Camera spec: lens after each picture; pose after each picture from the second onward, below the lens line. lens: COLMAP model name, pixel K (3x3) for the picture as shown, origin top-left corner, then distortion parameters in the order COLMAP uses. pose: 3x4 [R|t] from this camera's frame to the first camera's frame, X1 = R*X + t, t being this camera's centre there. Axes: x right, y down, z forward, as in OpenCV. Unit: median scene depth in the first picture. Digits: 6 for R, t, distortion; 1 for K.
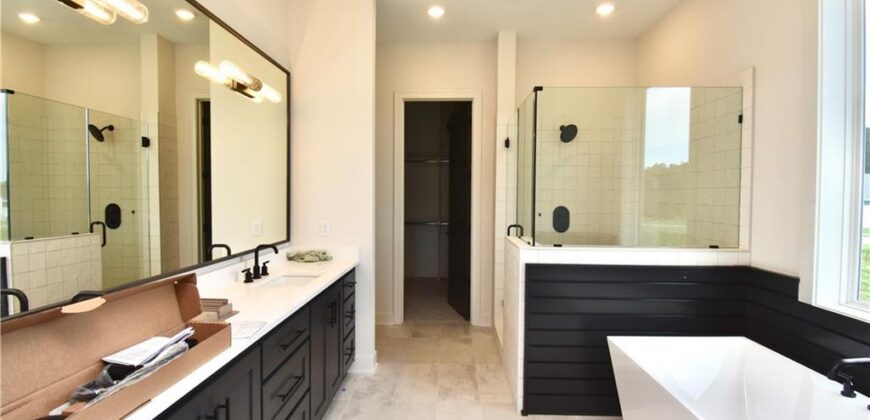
lens RADIAL K [[382.5, 0, 432.8], [0, 382.5, 205.8], [0, 0, 1]] dist [-0.011659, -0.008578]
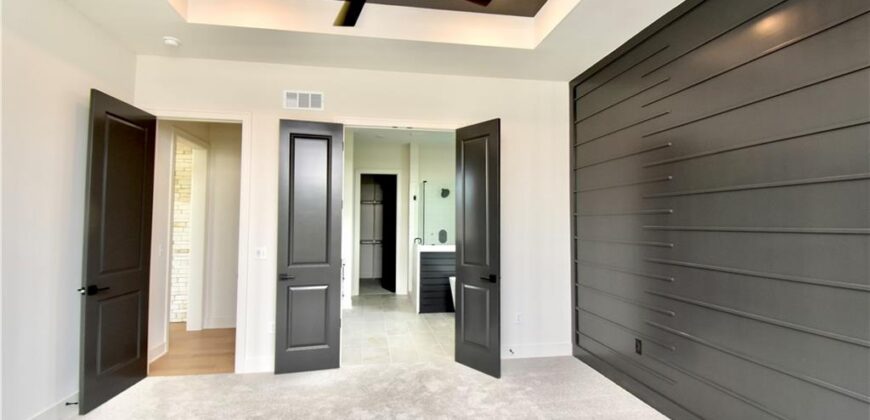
lens RADIAL K [[382.5, 0, 433.8], [0, 382.5, 208.1], [0, 0, 1]] dist [-0.011659, -0.008578]
pose [[0.976735, 0.008569, 0.214279, -0.140466], [0.005756, 0.997794, -0.066136, 0.022992], [-0.214373, 0.065831, 0.974531, -0.995748]]
